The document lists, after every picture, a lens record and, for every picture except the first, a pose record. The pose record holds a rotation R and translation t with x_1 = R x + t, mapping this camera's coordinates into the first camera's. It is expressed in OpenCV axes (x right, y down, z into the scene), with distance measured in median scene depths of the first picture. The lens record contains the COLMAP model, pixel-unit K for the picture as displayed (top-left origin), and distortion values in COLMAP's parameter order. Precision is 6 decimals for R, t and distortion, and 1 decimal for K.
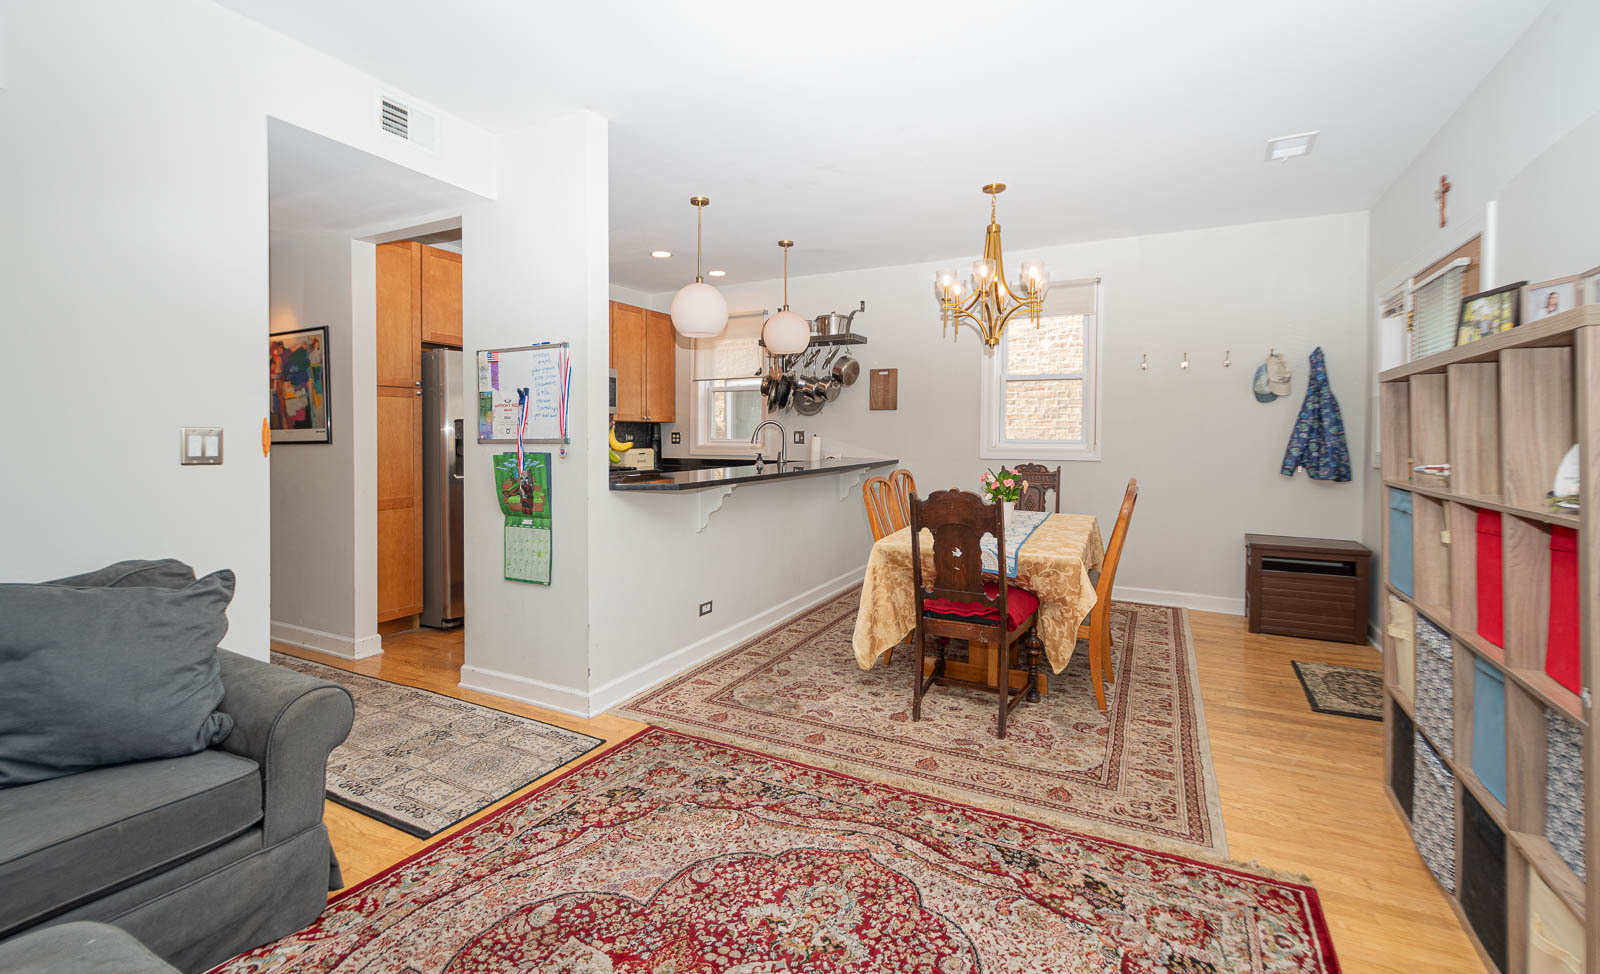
lens RADIAL K [[740.9, 0, 798.5], [0, 740.9, 436.9], [0, 0, 1]] dist [0.001944, 0.000360]
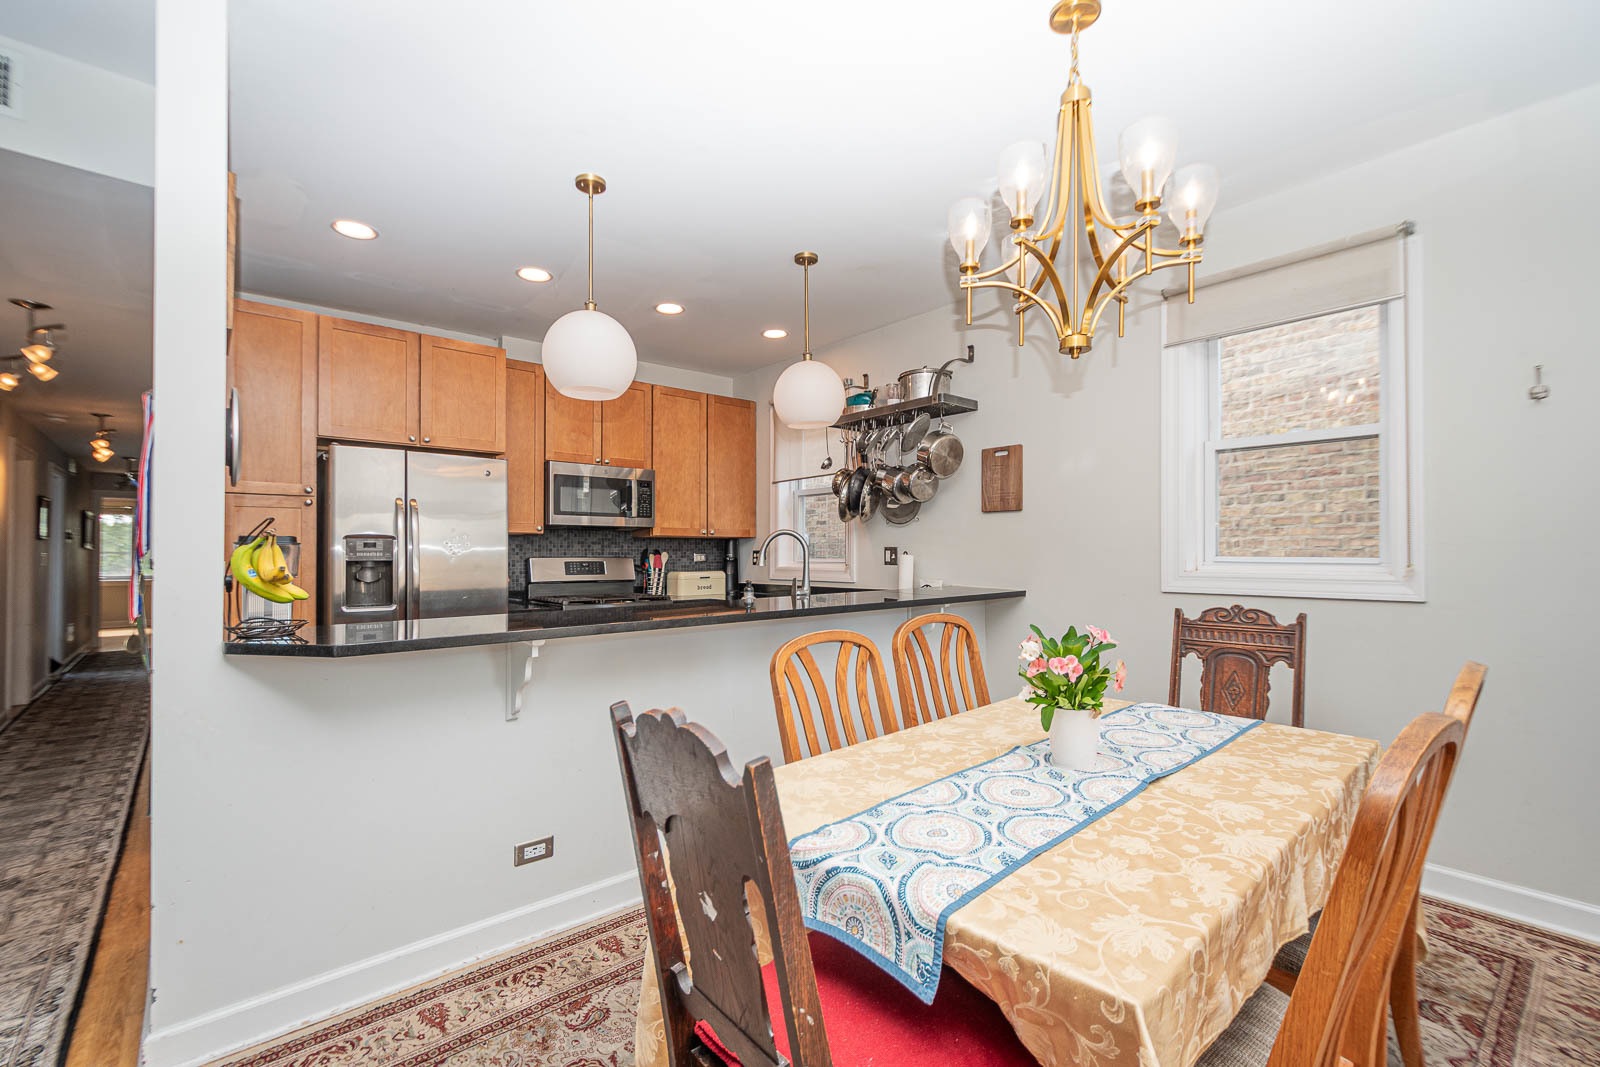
lens RADIAL K [[717.7, 0, 794.6], [0, 717.7, 538.2], [0, 0, 1]] dist [0.004105, -0.000118]
pose [[0.921706, -0.015548, -0.387578, 0.187935], [0.005991, 0.999648, -0.025853, 0.001047], [0.387844, 0.021507, 0.921474, 0.365354]]
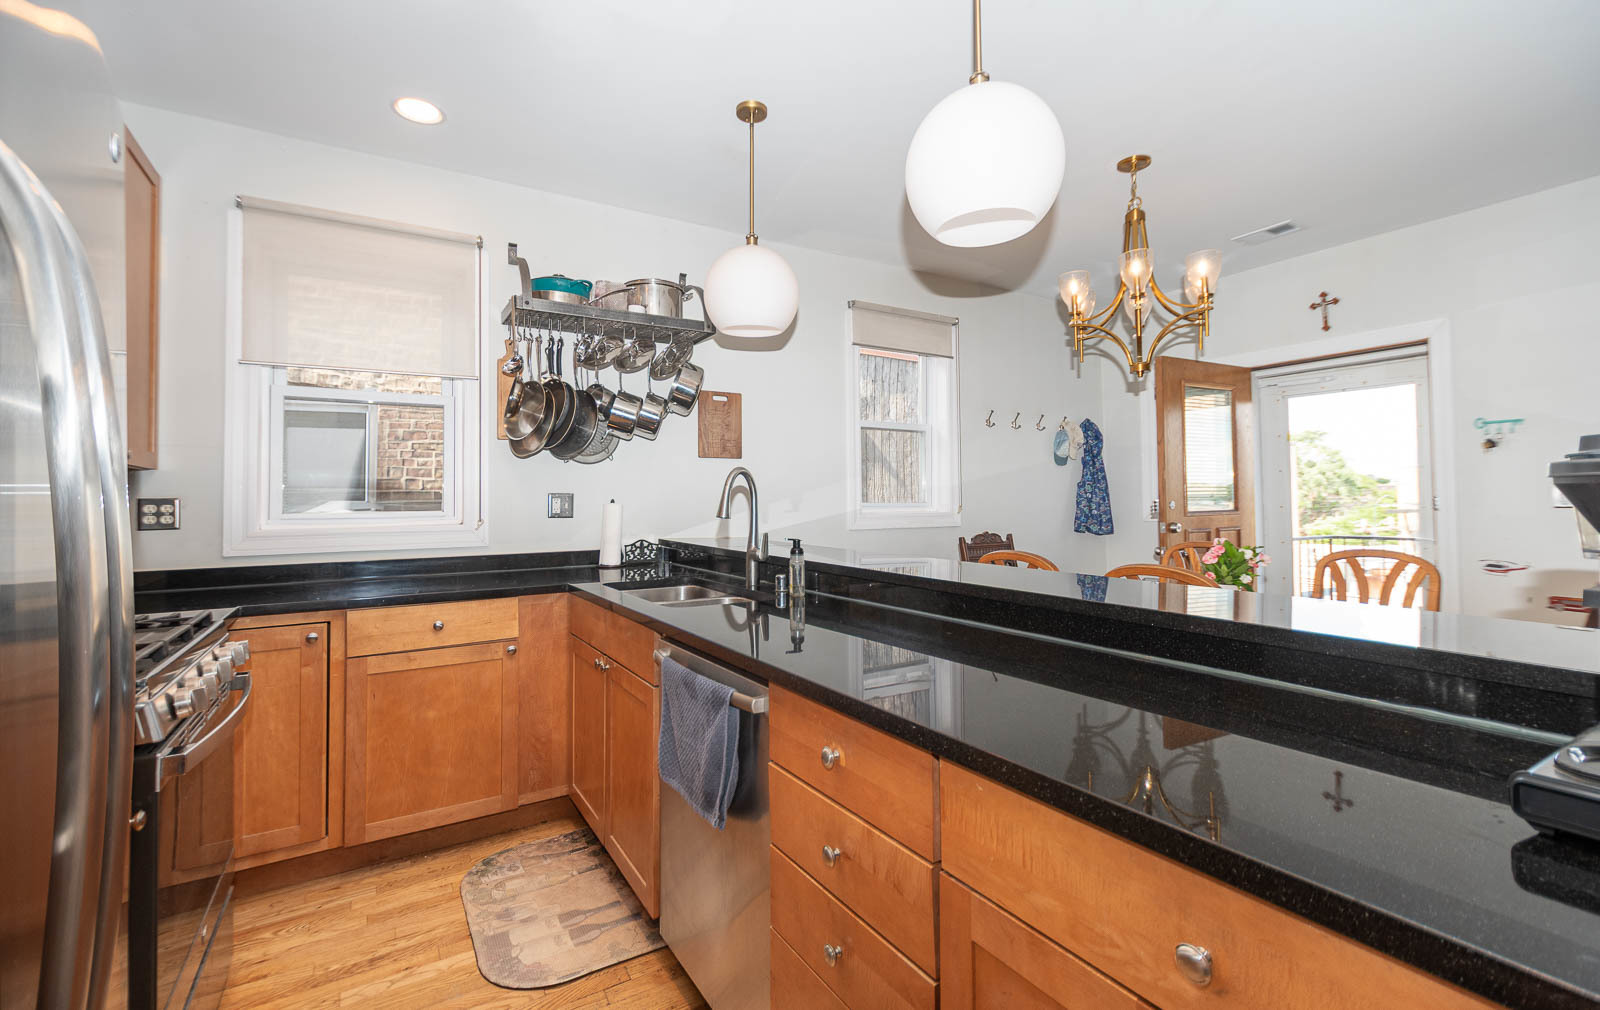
lens RADIAL K [[711.9, 0, 830.5], [0, 711.9, 495.6], [0, 0, 1]] dist [0.000231, -0.000014]
pose [[0.506165, 0.003533, 0.862429, -0.349650], [0.021591, 0.999626, -0.016766, 0.006526], [-0.862166, 0.027107, 0.505900, 0.620493]]
